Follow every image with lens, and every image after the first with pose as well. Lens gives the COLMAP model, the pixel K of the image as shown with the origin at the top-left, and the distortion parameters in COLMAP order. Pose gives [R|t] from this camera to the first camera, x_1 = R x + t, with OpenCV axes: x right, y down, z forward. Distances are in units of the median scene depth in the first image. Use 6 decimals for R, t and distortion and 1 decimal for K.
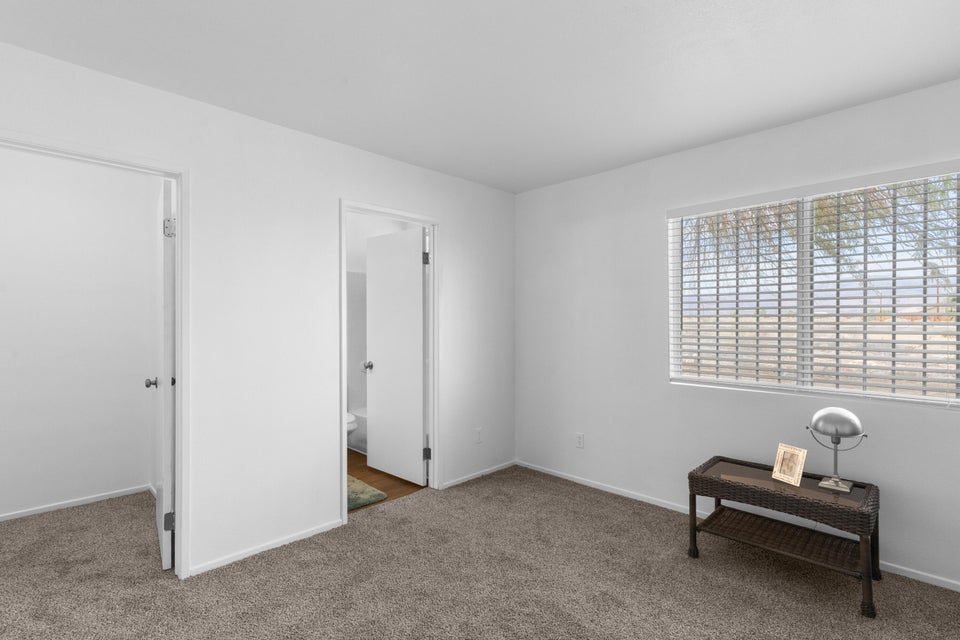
lens RADIAL K [[440.9, 0, 481.5], [0, 440.9, 321.9], [0, 0, 1]] dist [0.000274, -0.000273]
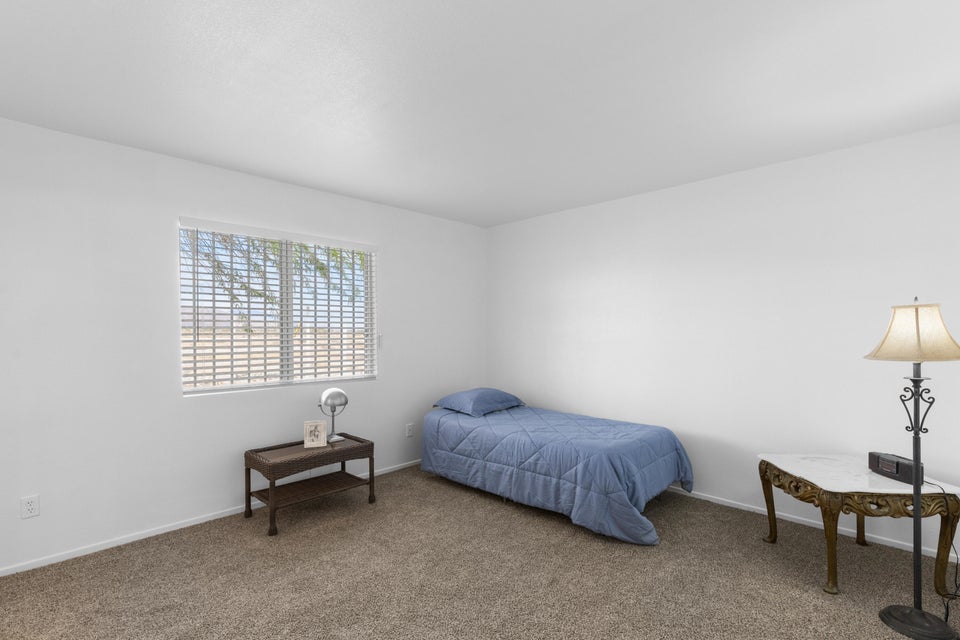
lens RADIAL K [[440.9, 0, 481.5], [0, 440.9, 321.9], [0, 0, 1]] dist [0.000274, -0.000273]
pose [[0.041190, 0.007949, 0.999120, -0.665811], [0.002071, 0.999966, -0.008041, -0.020653], [-0.999149, 0.002400, 0.041172, 0.400913]]
